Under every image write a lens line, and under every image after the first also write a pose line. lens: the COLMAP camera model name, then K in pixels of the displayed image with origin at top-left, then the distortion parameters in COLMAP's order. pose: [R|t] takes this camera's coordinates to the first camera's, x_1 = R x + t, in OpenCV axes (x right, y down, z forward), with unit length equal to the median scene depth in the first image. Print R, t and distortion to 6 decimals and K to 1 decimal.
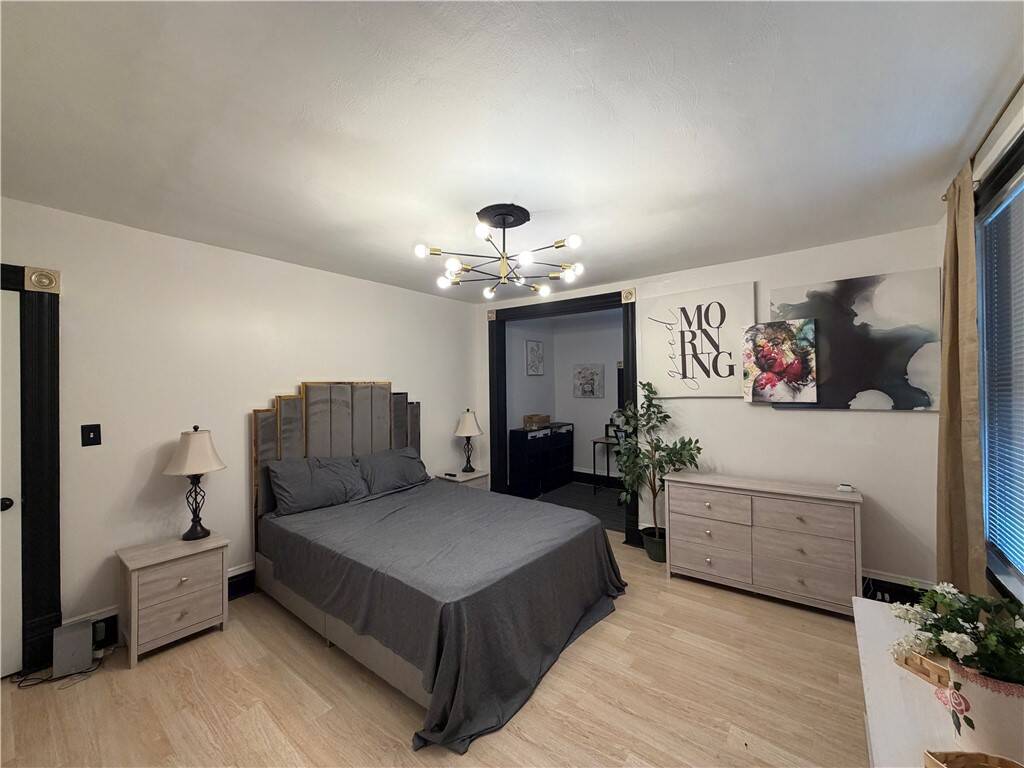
lens RADIAL K [[407.6, 0, 508.3], [0, 407.6, 385.8], [0, 0, 1]] dist [0.000222, 0.000008]
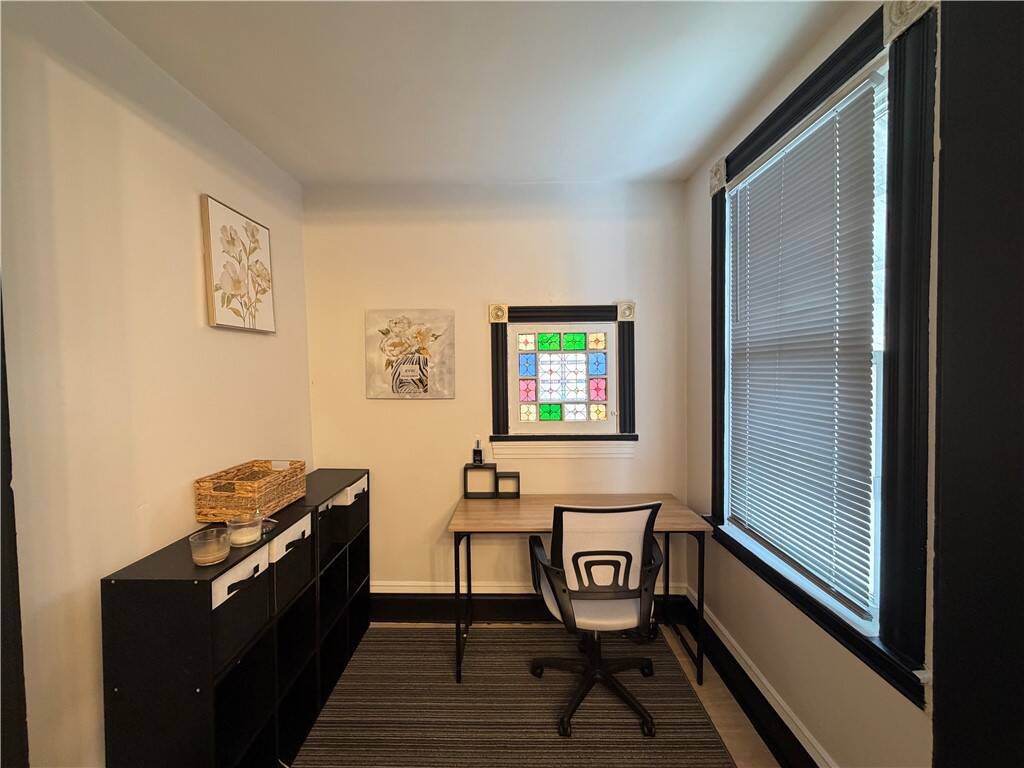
lens RADIAL K [[407.6, 0, 504.3], [0, 407.6, 383.9], [0, 0, 1]] dist [0.000222, 0.000008]
pose [[0.807396, -0.024373, 0.589507, 0.075685], [0.007136, 0.999477, 0.031550, 0.007698], [-0.589967, -0.021267, 0.807147, 1.148811]]
